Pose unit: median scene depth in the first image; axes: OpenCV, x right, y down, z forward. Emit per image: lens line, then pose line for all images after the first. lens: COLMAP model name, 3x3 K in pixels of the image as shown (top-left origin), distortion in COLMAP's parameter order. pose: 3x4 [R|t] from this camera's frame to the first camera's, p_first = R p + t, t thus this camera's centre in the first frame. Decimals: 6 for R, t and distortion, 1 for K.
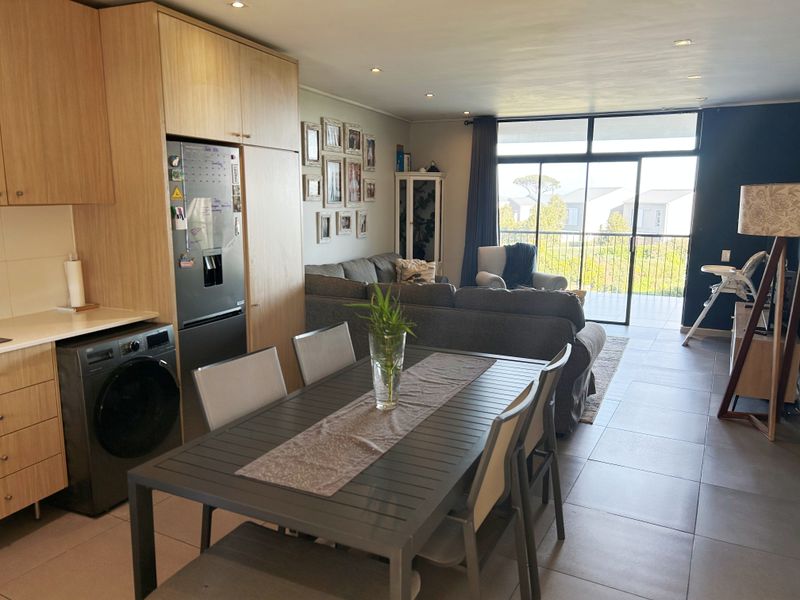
lens RADIAL K [[605.7, 0, 398.4], [0, 605.7, 304.1], [0, 0, 1]] dist [0.050095, -0.044985]
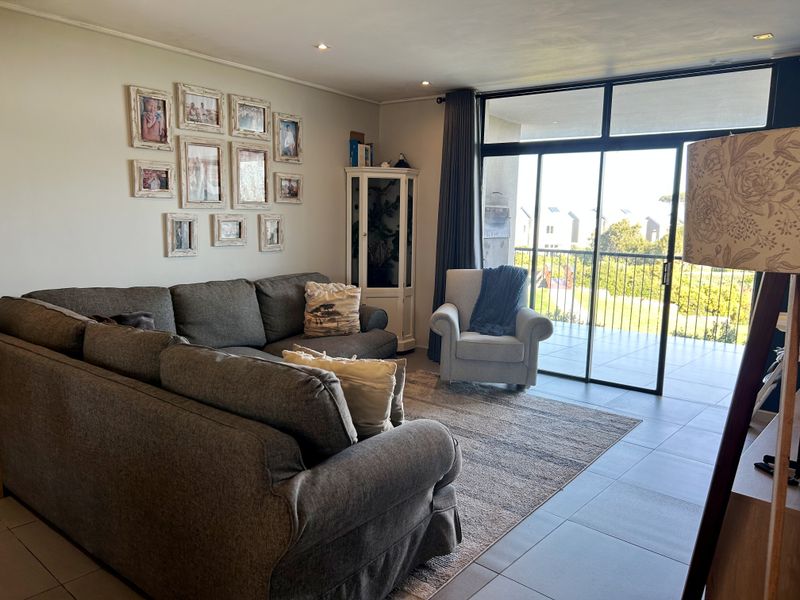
lens RADIAL K [[605.7, 0, 401.0], [0, 605.7, 296.3], [0, 0, 1]] dist [0.050095, -0.044985]
pose [[0.975540, 0.042958, -0.215583, 0.238526], [-0.051494, 0.998090, -0.034132, -0.034689], [0.213705, 0.044398, 0.975889, 0.287864]]
